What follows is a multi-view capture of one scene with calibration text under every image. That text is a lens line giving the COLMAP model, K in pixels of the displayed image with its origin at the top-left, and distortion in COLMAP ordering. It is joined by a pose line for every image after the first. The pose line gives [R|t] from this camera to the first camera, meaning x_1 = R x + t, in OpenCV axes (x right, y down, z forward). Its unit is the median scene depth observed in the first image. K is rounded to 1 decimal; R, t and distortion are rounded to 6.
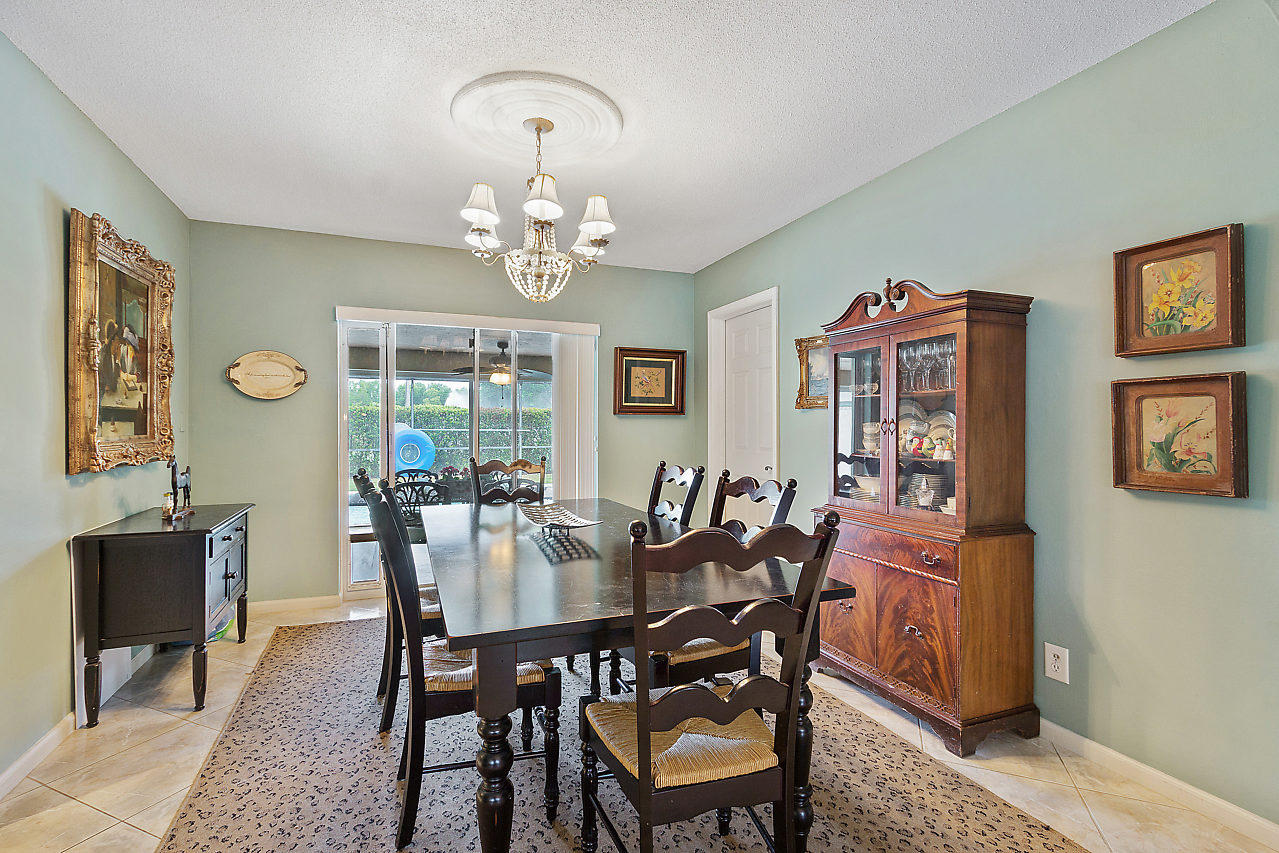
lens RADIAL K [[594.7, 0, 630.1], [0, 594.7, 423.6], [0, 0, 1]] dist [0.004087, 0.000226]
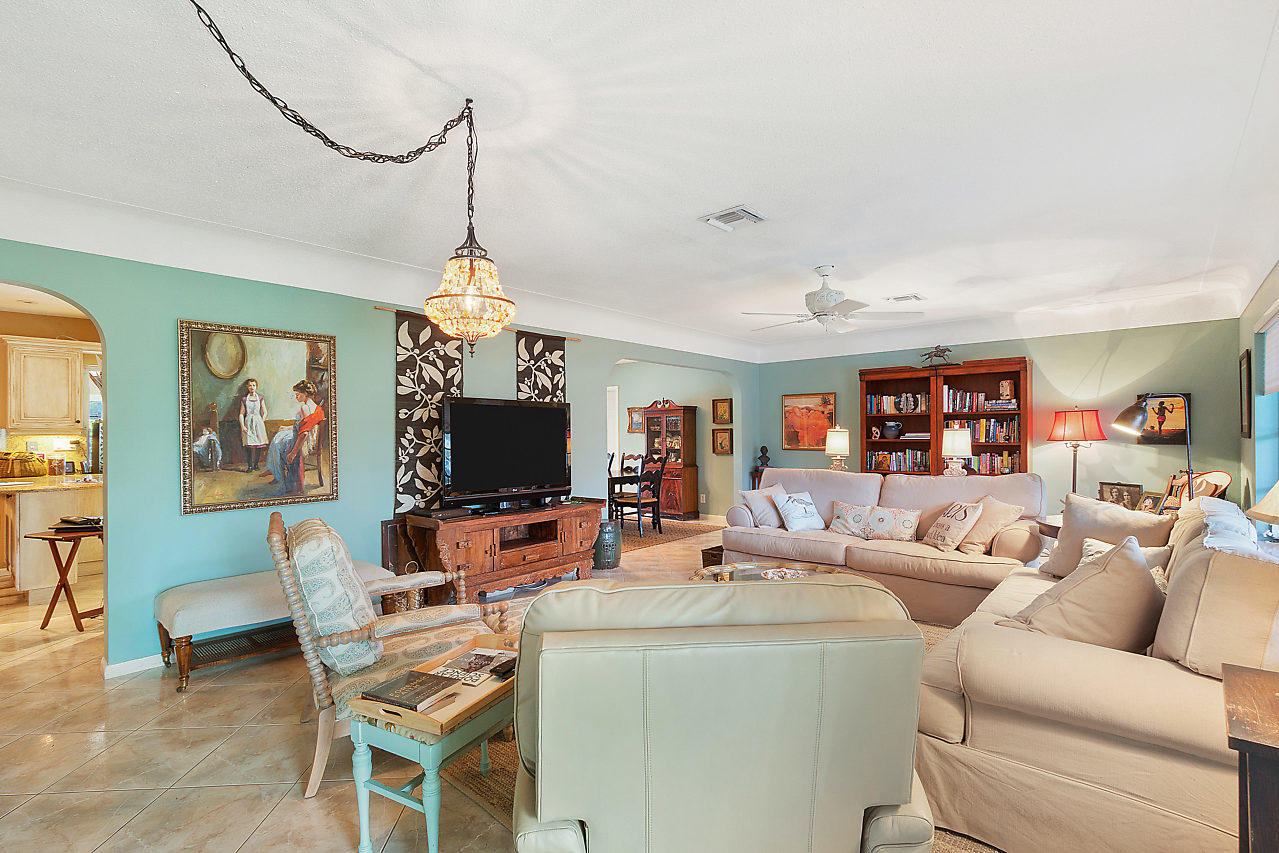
lens RADIAL K [[594.7, 0, 638.1], [0, 594.7, 430.6], [0, 0, 1]] dist [0.004087, 0.000226]
pose [[0.899839, -0.006212, 0.436178, -1.430688], [0.006511, 0.999978, 0.000810, -0.059908], [-0.436173, 0.002112, 0.899860, -2.431134]]
